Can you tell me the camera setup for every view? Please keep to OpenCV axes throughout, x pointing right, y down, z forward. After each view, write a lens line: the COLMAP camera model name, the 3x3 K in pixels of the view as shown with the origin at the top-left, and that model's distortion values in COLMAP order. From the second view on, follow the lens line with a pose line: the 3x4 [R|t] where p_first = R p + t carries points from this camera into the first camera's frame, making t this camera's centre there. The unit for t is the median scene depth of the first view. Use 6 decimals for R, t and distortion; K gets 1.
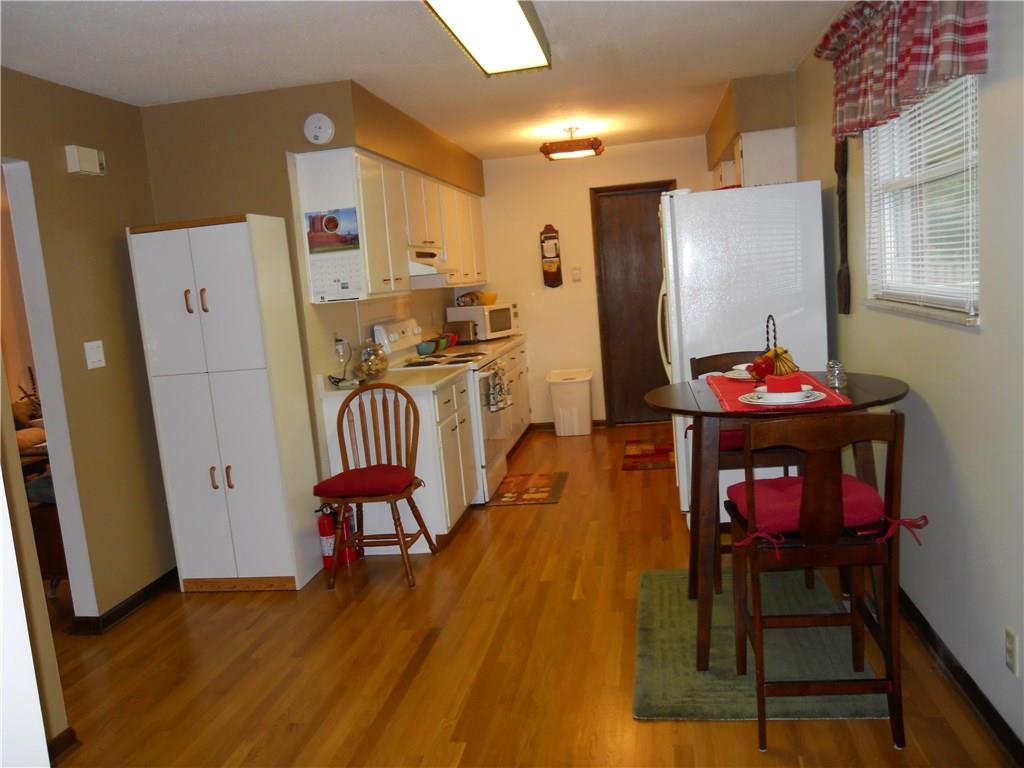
lens RADIAL K [[833.3, 0, 515.6], [0, 833.3, 390.8], [0, 0, 1]] dist [-0.043631, 0.014058]
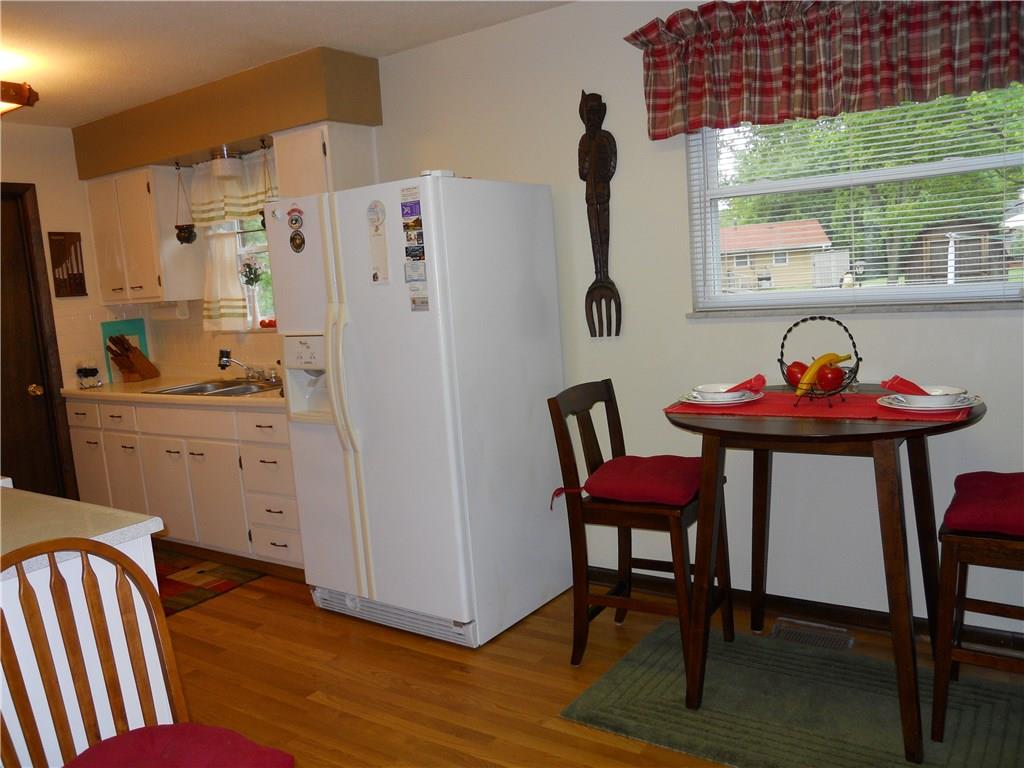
lens RADIAL K [[833.3, 0, 515.6], [0, 833.3, 390.8], [0, 0, 1]] dist [-0.043631, 0.014058]
pose [[0.432547, -0.066979, 0.899120, -0.383307], [0.155177, 0.987886, -0.001061, -0.041171], [-0.888157, 0.139982, 0.437701, 0.591859]]
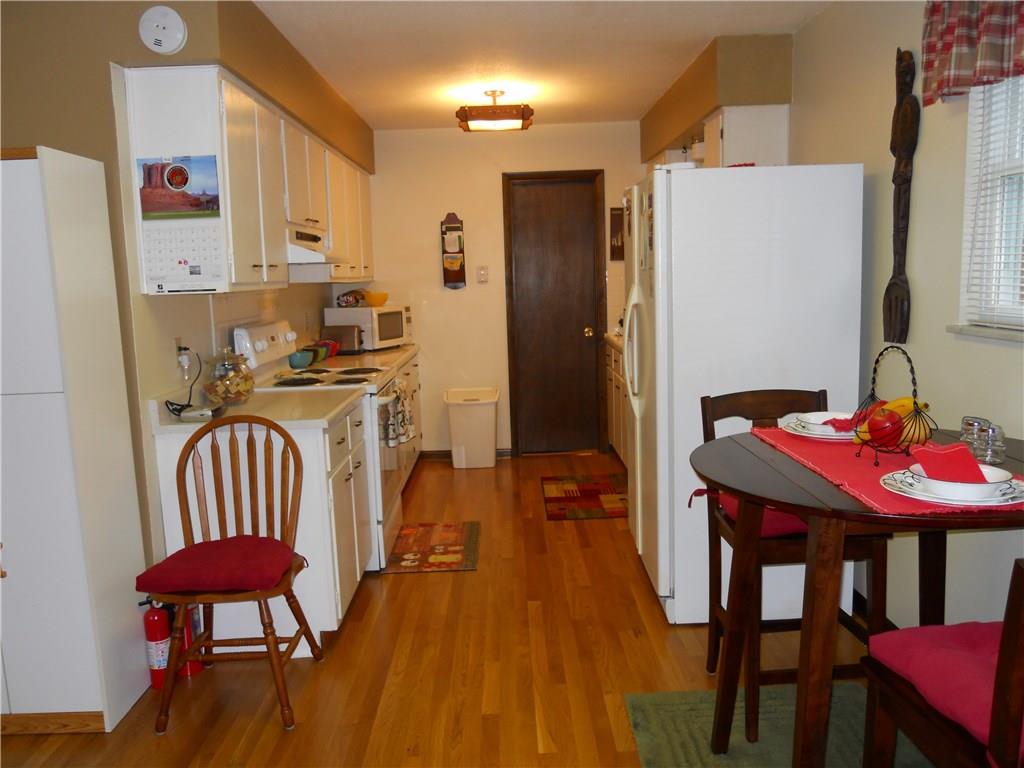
lens RADIAL K [[833.3, 0, 515.6], [0, 833.3, 390.8], [0, 0, 1]] dist [-0.043631, 0.014058]
pose [[0.984012, 0.028126, 0.175867, -0.060483], [-0.027214, 0.999601, -0.007600, -0.028395], [-0.176011, 0.002692, 0.984385, 0.273314]]
